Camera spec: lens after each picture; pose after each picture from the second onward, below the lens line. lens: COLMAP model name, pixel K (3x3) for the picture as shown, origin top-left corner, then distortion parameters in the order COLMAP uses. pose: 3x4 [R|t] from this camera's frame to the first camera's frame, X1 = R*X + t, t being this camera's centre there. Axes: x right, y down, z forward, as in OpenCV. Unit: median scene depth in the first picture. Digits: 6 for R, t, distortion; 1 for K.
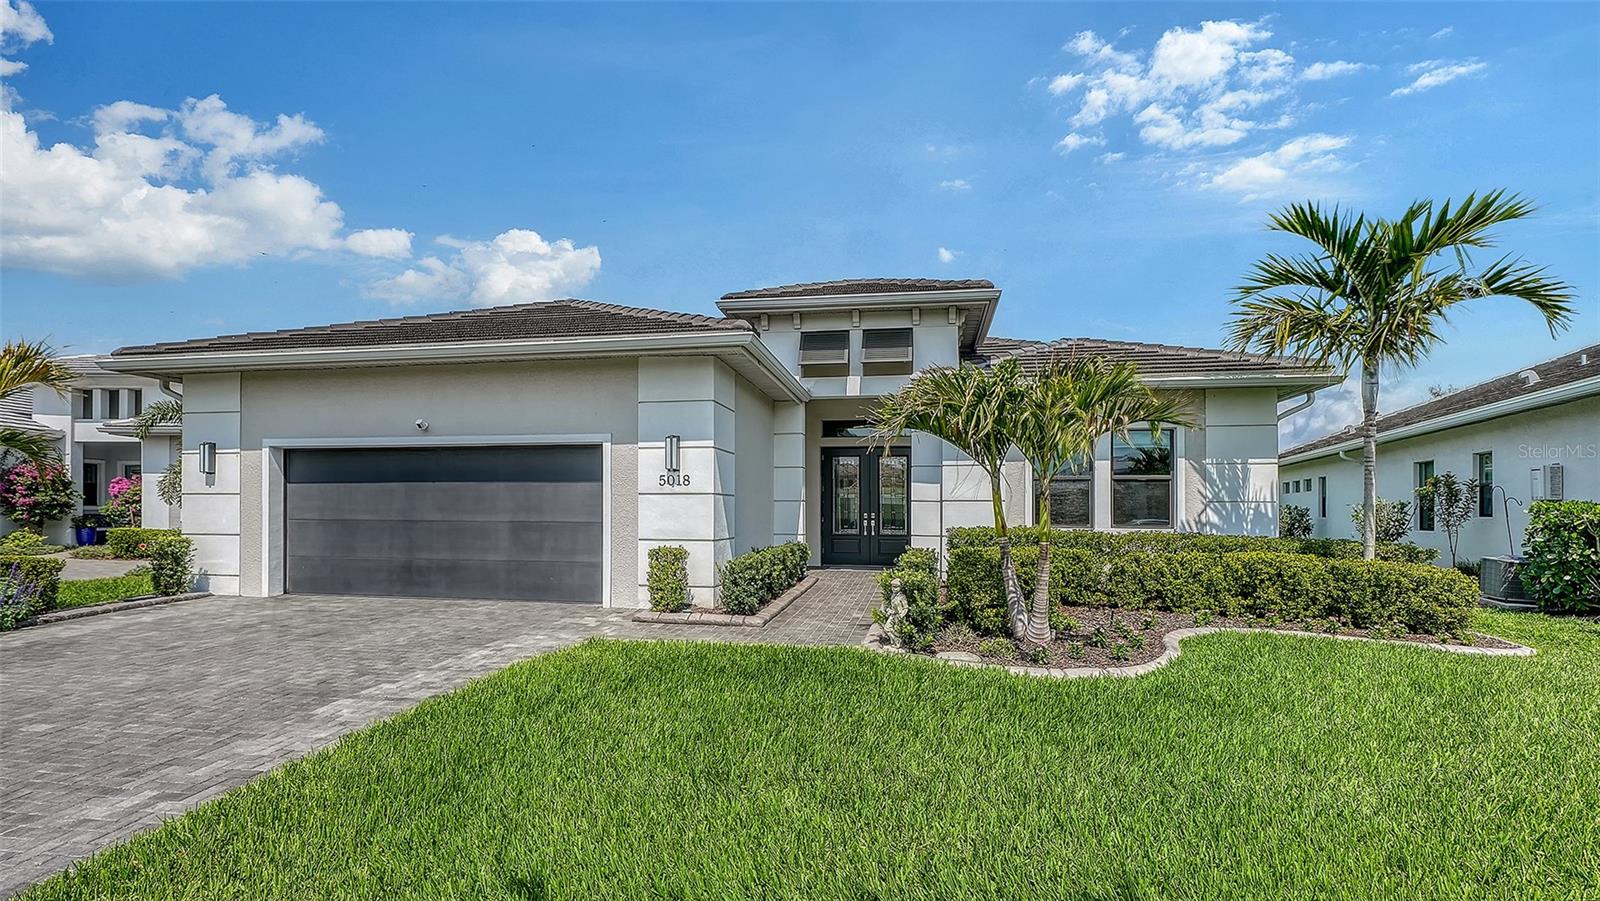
lens RADIAL K [[708.4, 0, 800.0], [0, 708.4, 450.5], [0, 0, 1]] dist [0.001372, 0.000454]
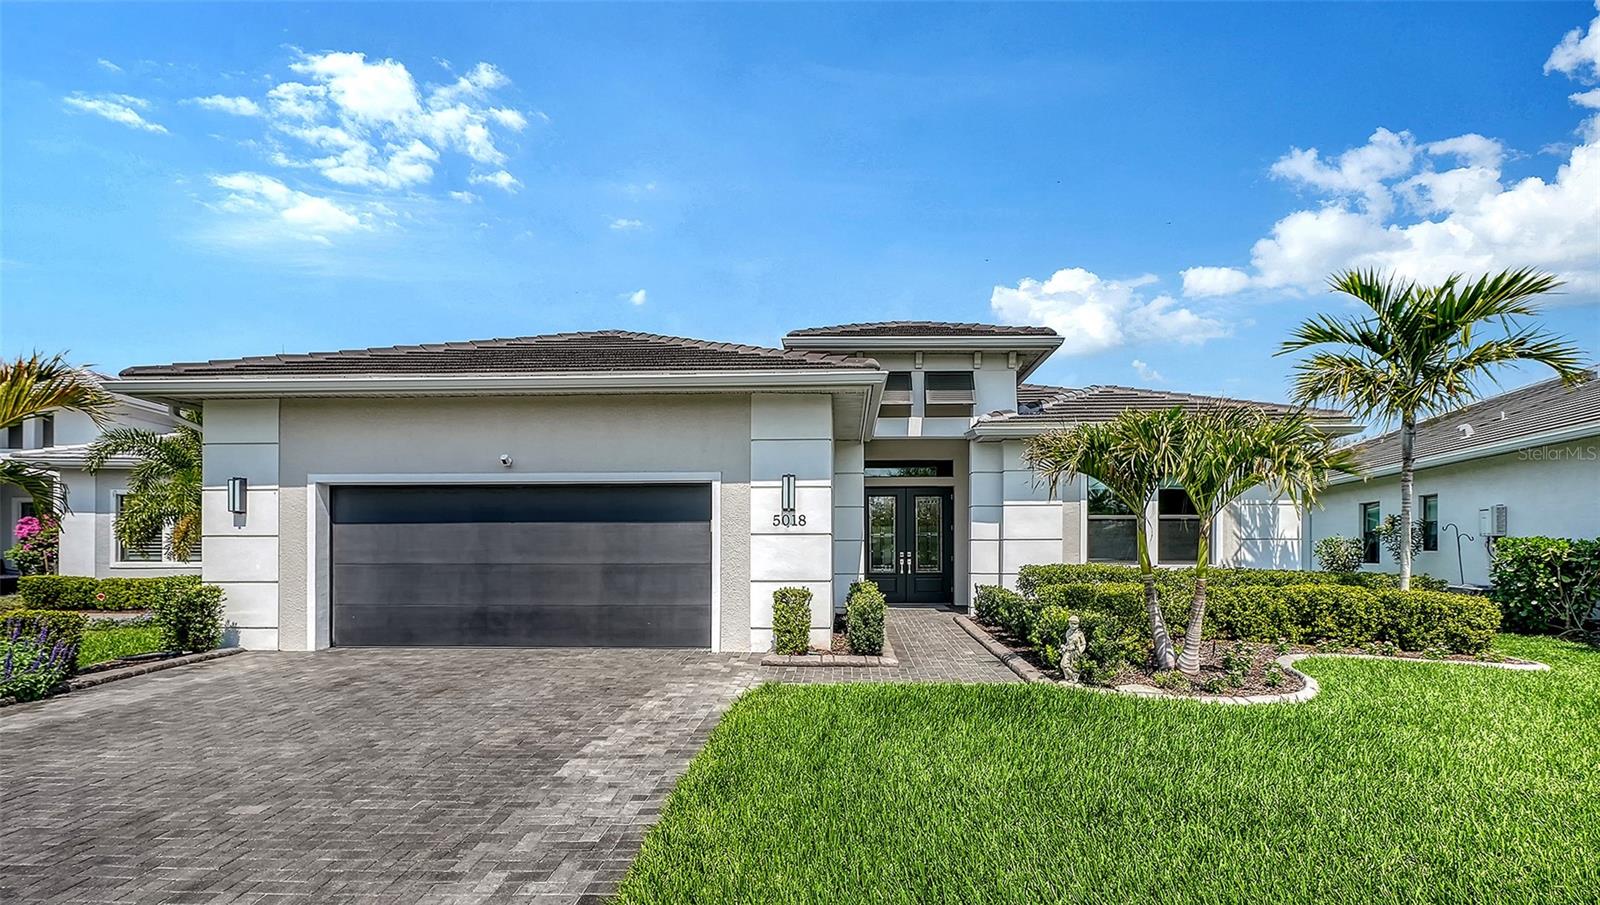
lens RADIAL K [[703.2, 0, 800.0], [0, 703.2, 496.9], [0, 0, 1]] dist [-0.000342, 0.000080]
pose [[0.989002, 0.003729, 0.147858, -0.288946], [-0.005292, 0.999934, 0.010177, -0.000239], [-0.147810, -0.010847, 0.988956, 0.034452]]
